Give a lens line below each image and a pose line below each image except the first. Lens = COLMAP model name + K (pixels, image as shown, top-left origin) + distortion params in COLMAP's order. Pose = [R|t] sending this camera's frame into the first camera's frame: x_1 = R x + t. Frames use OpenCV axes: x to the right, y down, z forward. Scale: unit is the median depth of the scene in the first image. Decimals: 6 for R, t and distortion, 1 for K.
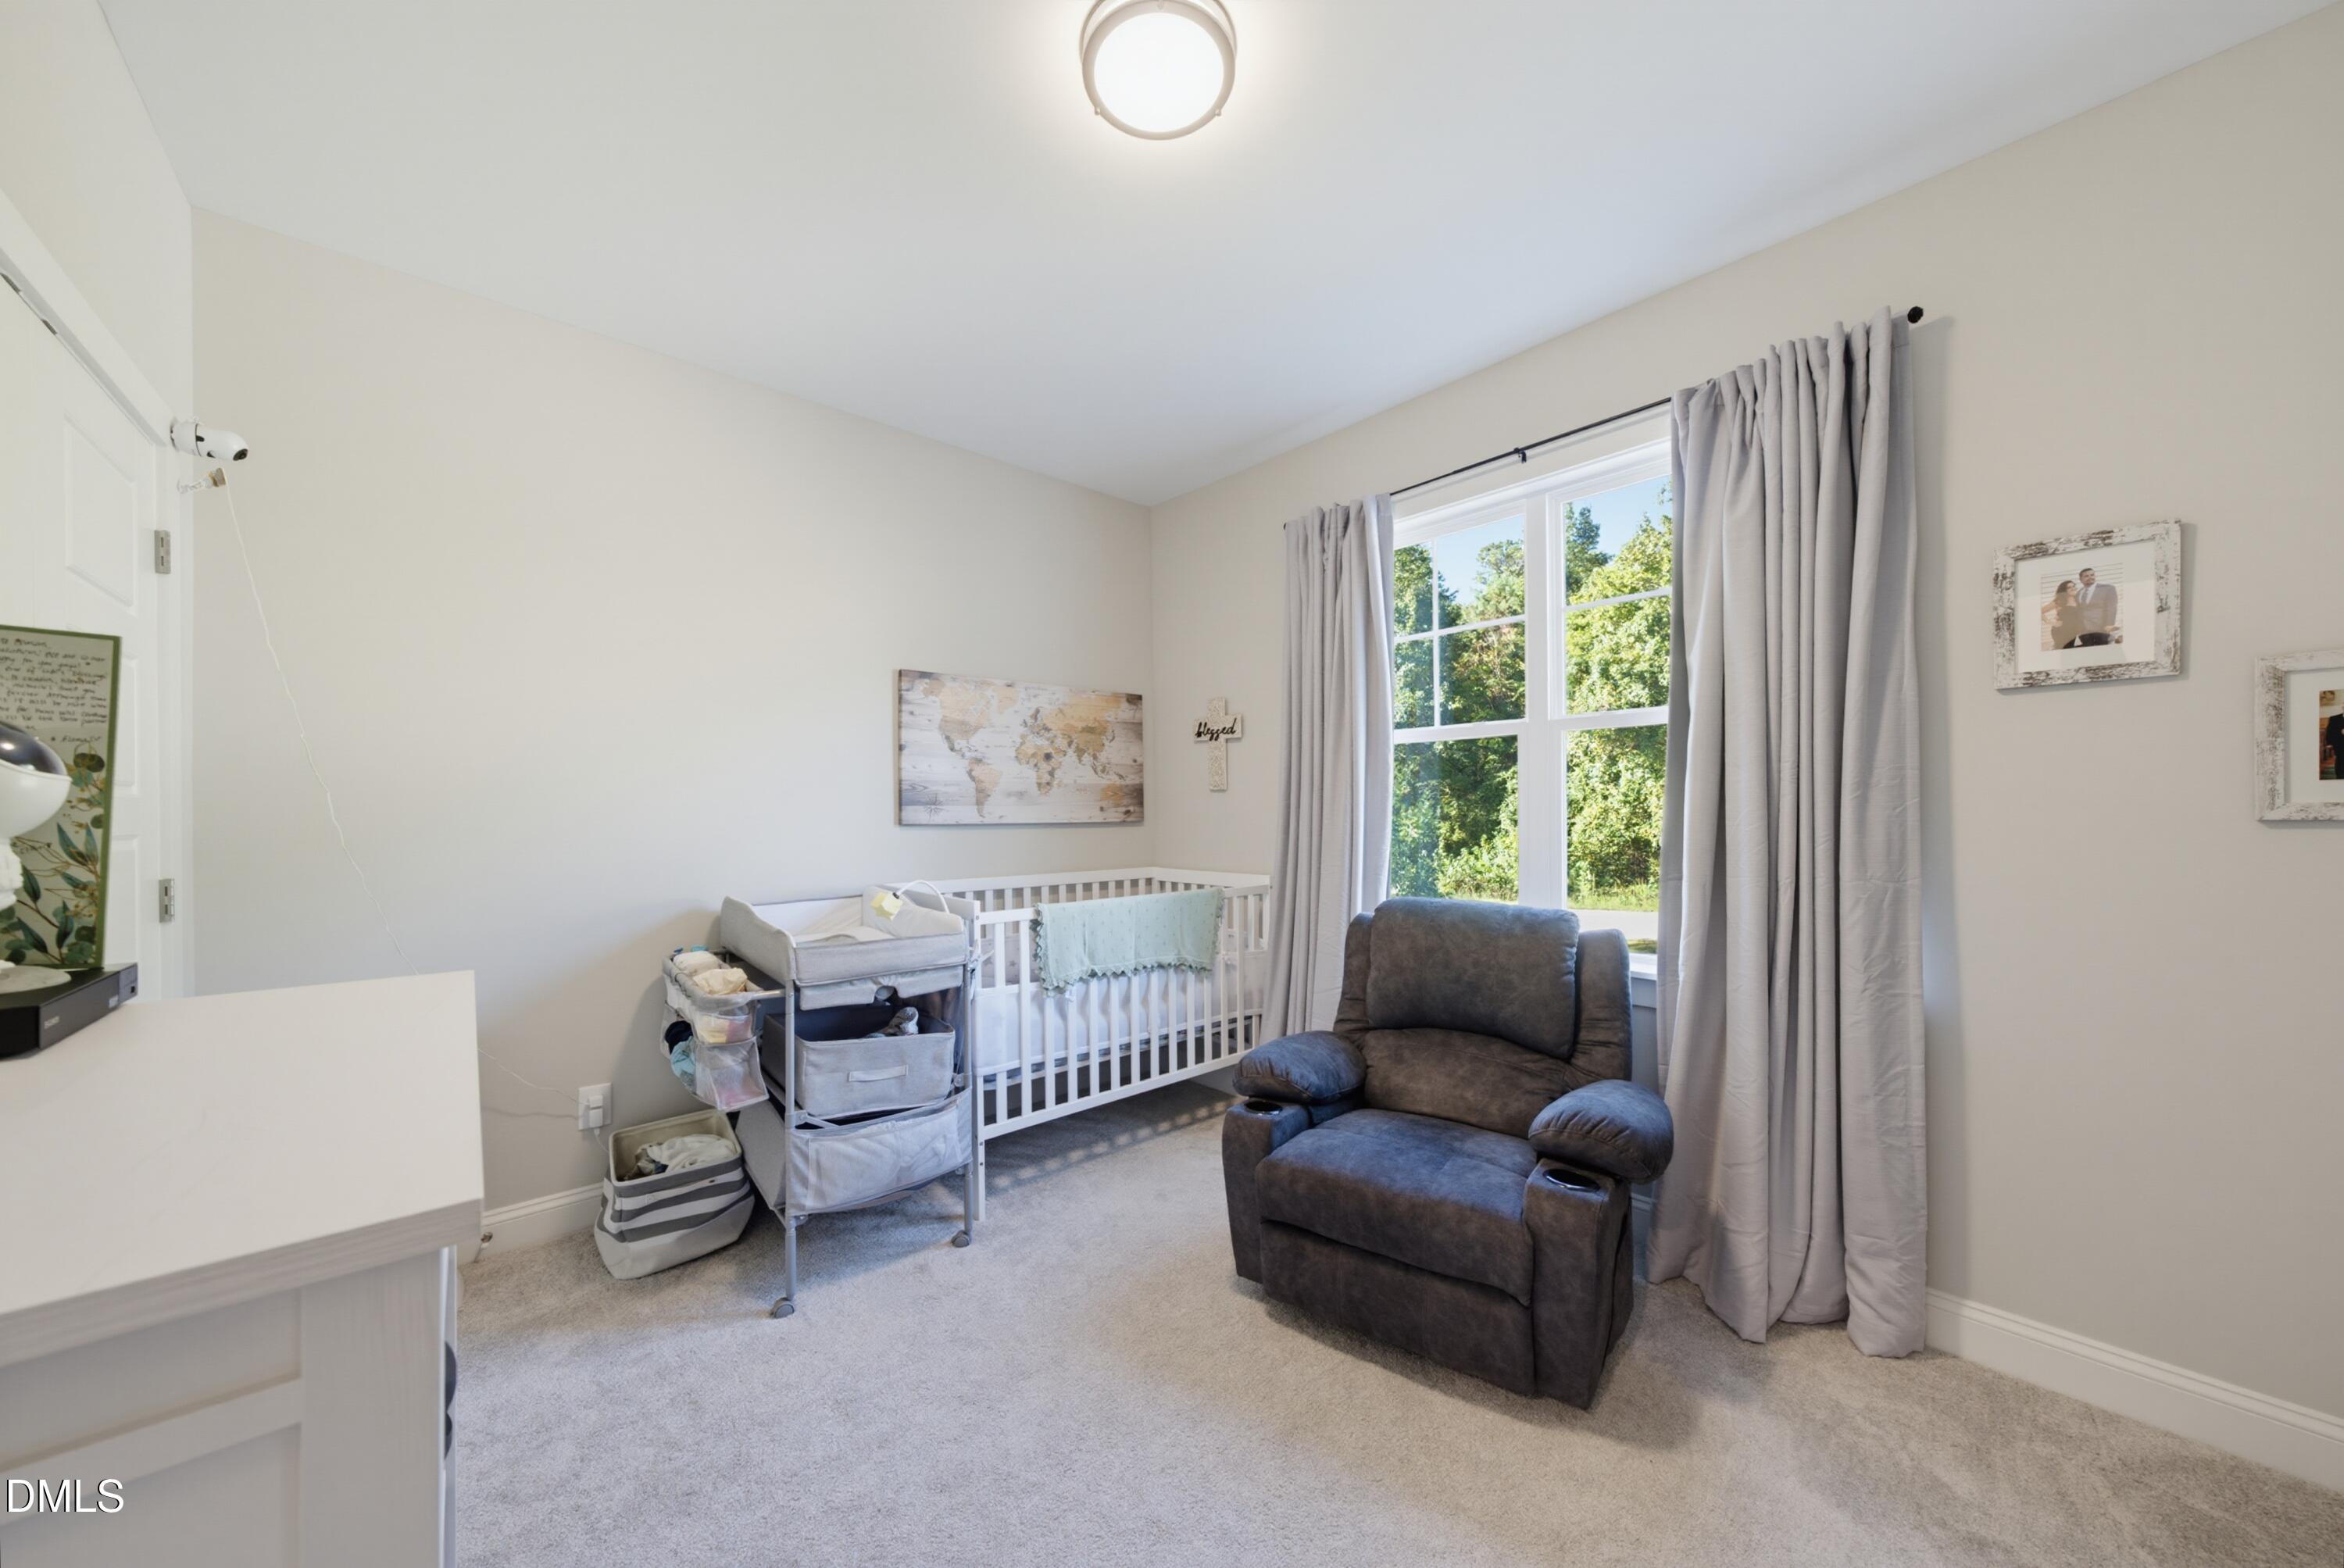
lens RADIAL K [[803.3, 0, 1178.3], [0, 803.3, 784.9], [0, 0, 1]] dist [-0.000411, 0.000143]
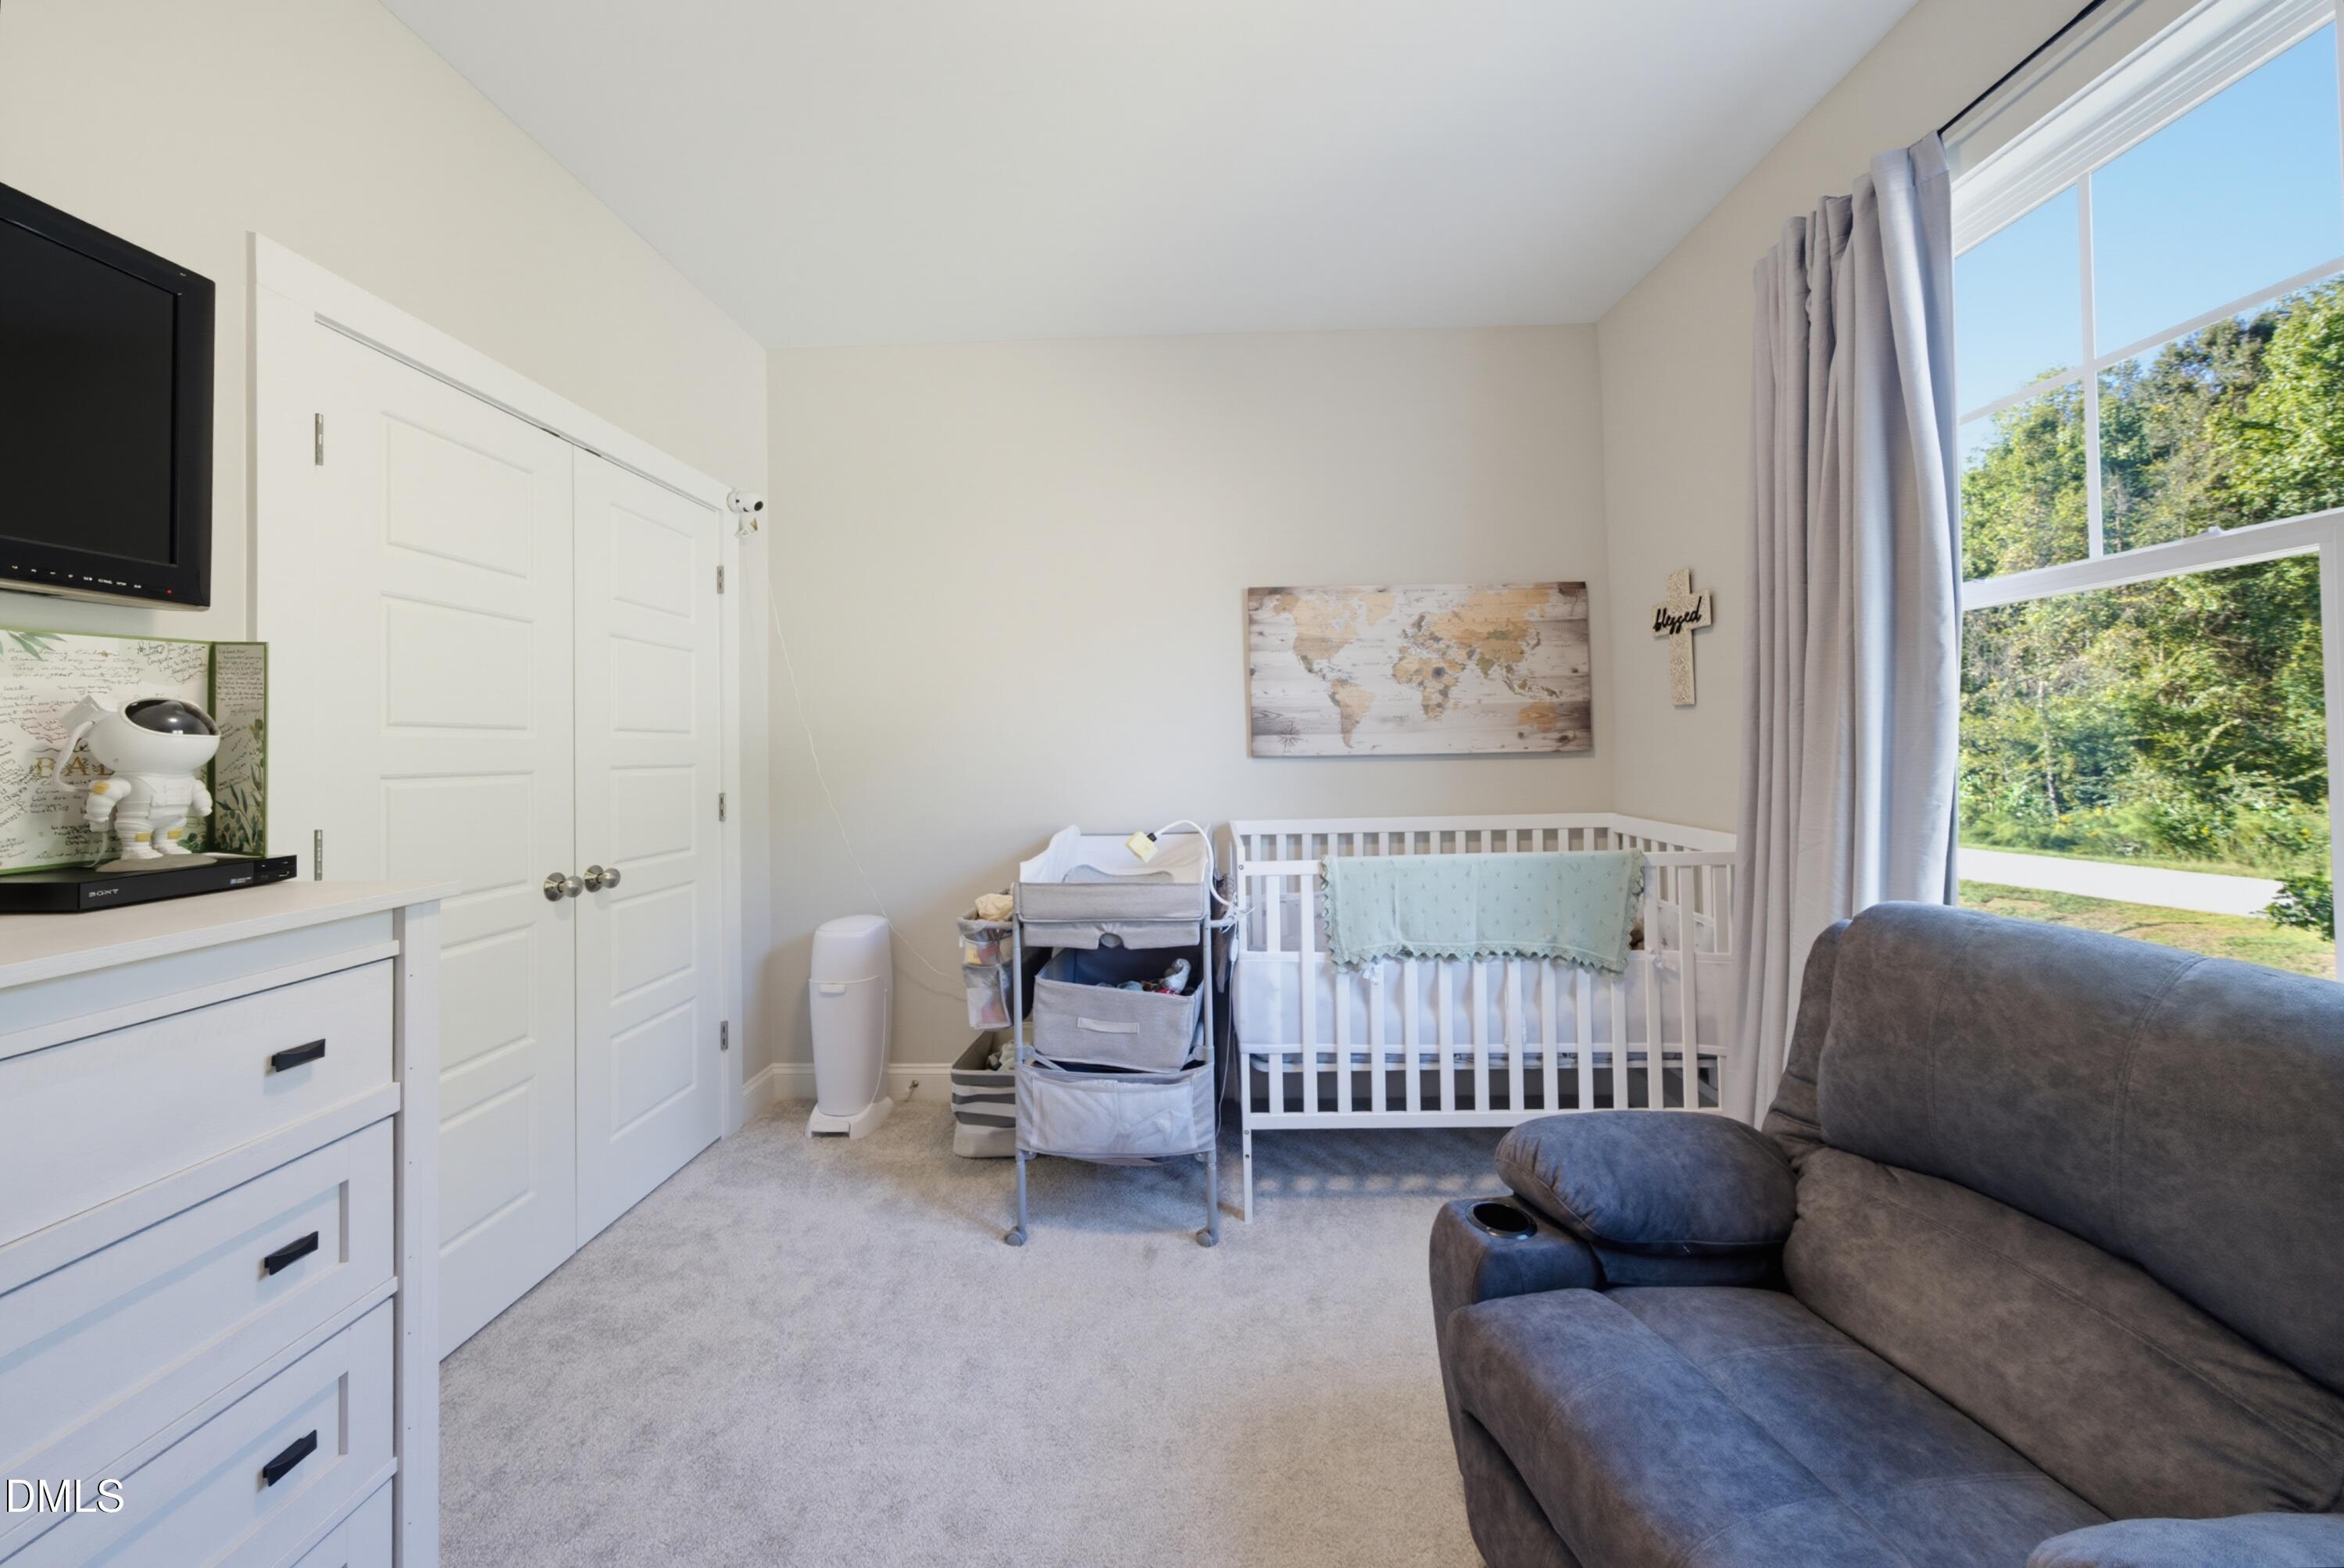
lens RADIAL K [[823.3, 0, 1175.1], [0, 823.3, 709.8], [0, 0, 1]] dist [-0.020516, 0.012504]
pose [[0.743965, -0.030962, -0.667501, 0.276949], [0.031263, 0.999445, -0.011515, 0.006047], [0.667487, -0.012302, 0.744520, 0.290880]]
